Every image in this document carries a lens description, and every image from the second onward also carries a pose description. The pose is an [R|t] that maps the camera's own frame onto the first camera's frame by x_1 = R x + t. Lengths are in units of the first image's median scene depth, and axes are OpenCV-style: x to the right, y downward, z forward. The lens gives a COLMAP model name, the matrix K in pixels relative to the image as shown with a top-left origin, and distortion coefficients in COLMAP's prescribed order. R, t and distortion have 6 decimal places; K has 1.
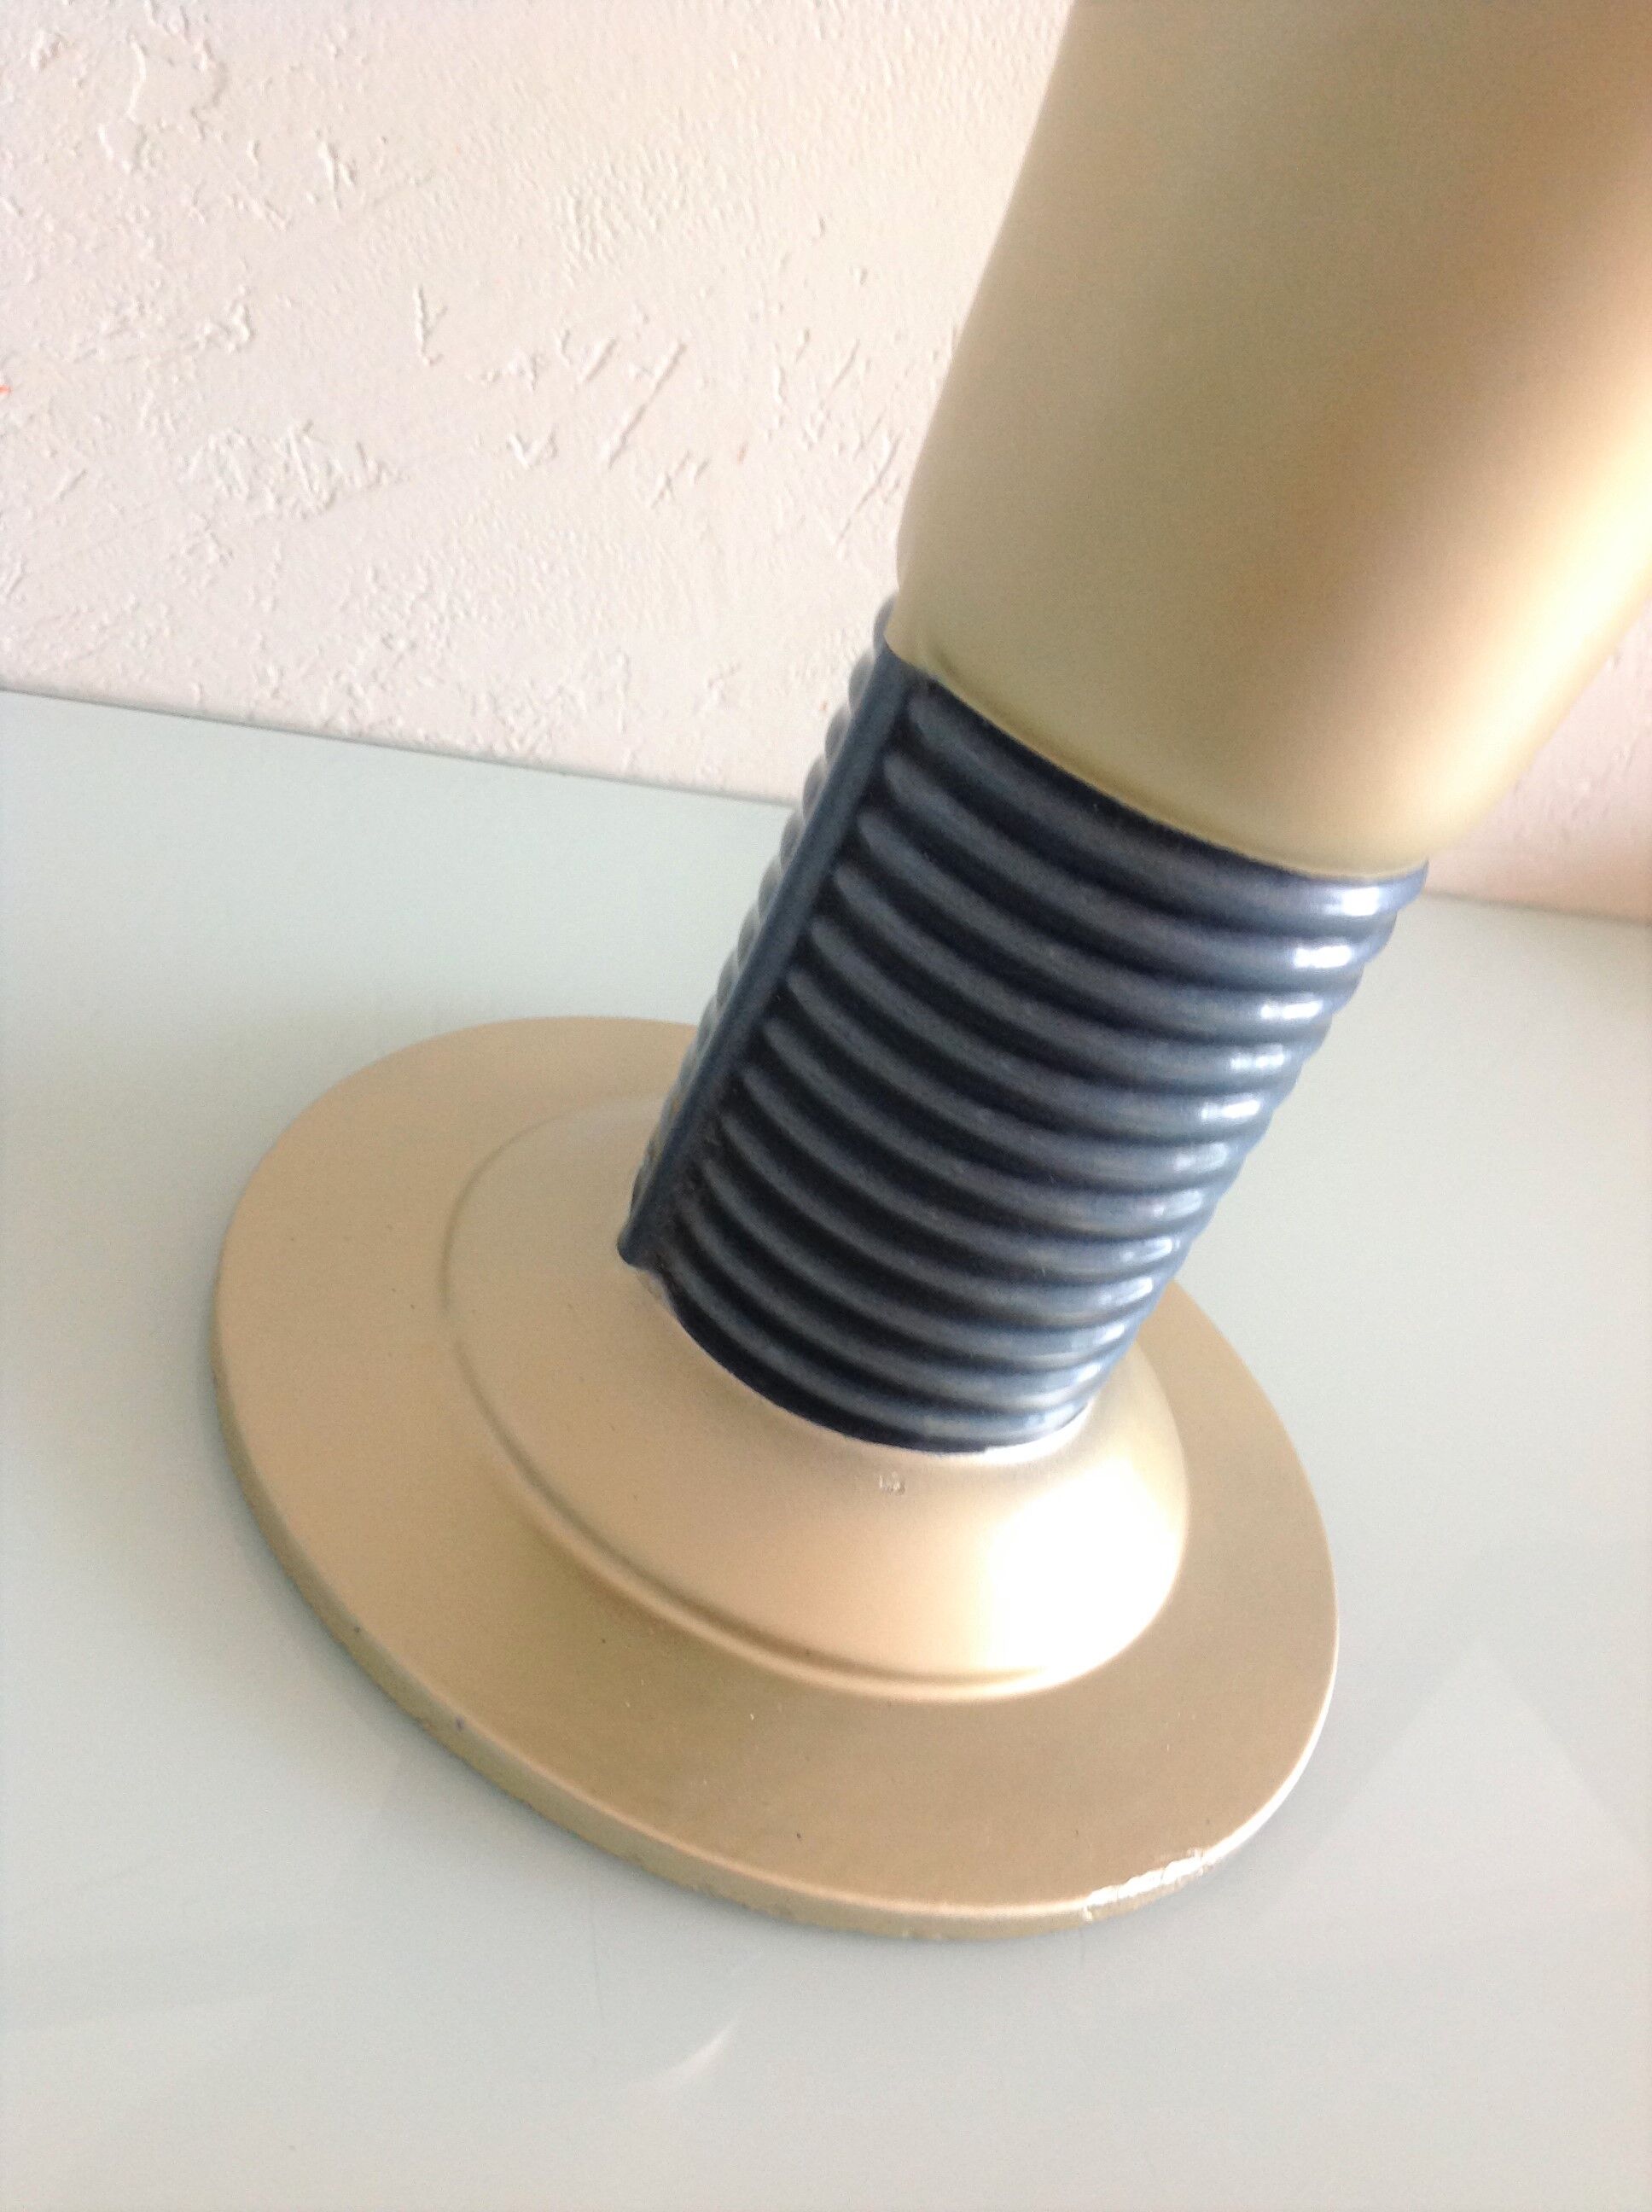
lens RADIAL K [[2132.1, 0, 830.3], [0, 2132.1, 1061.9], [0, 0, 1]] dist [0.110661, -0.287252]
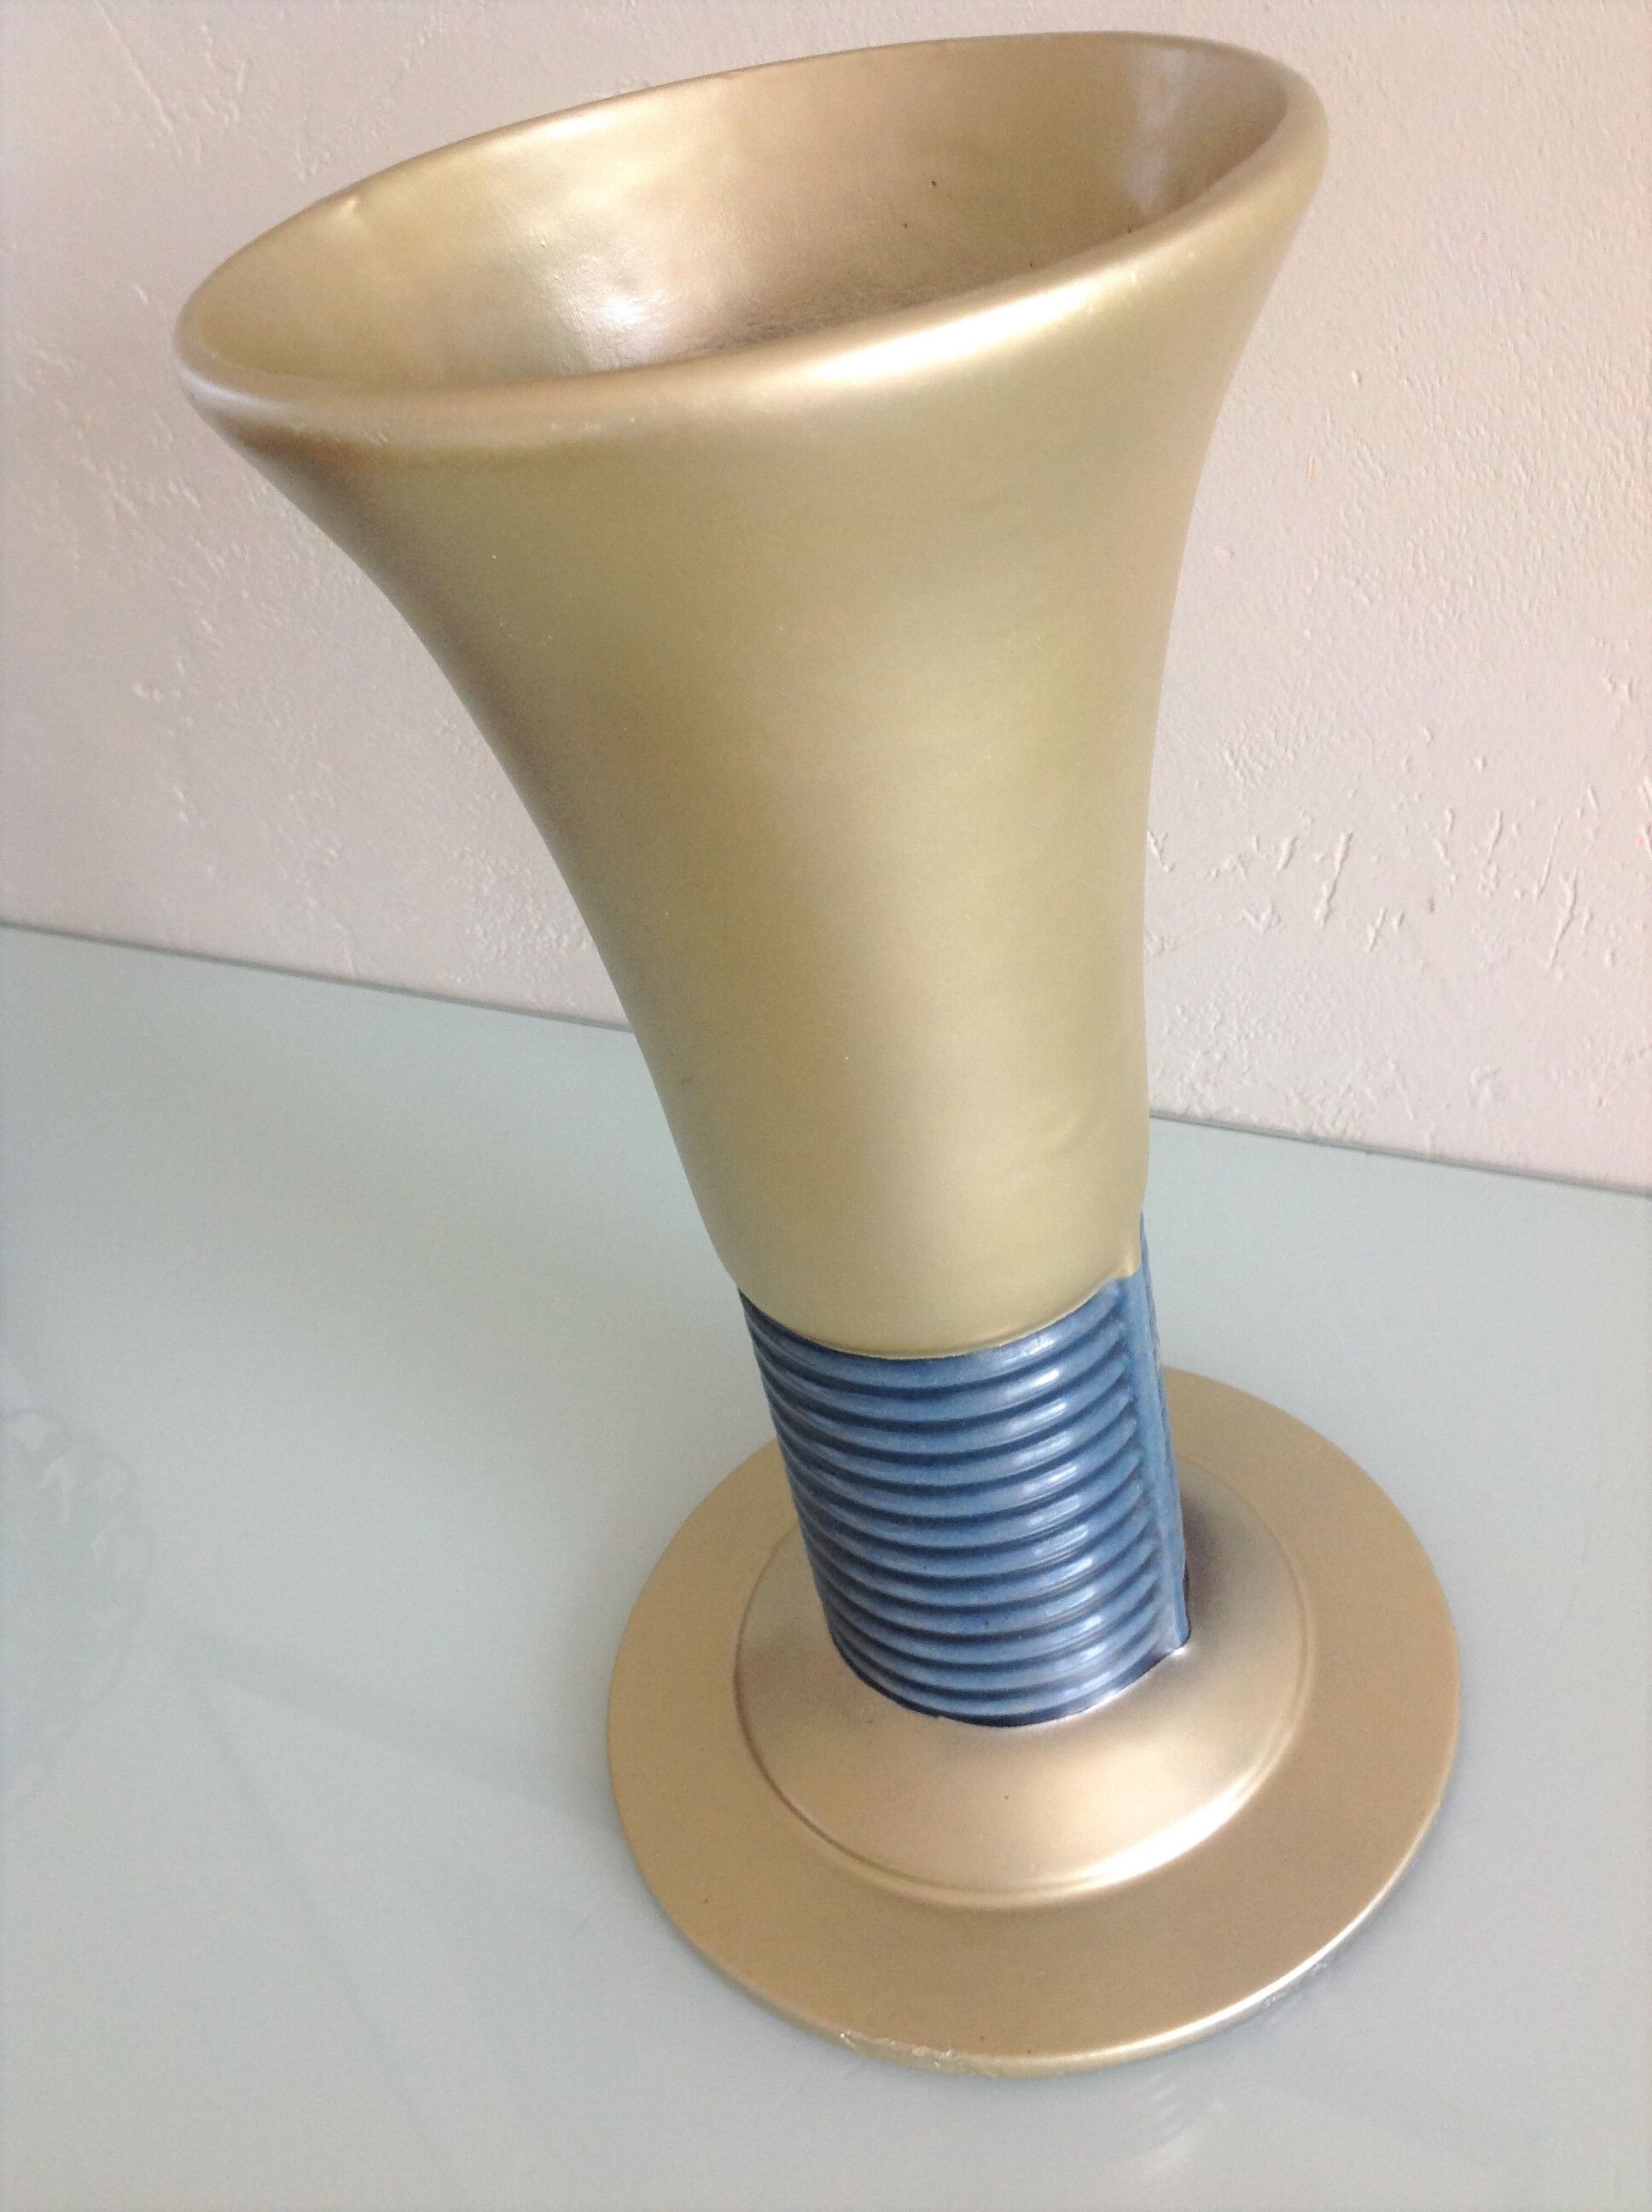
lens RADIAL K [[2132.1, 0, 830.3], [0, 2132.1, 1061.9], [0, 0, 1]] dist [0.110661, -0.287252]
pose [[0.517339, 0.038551, -0.854912, 0.810912], [-0.086449, 0.996229, -0.007391, -0.159957], [0.851403, 0.077730, 0.518720, 0.105316]]
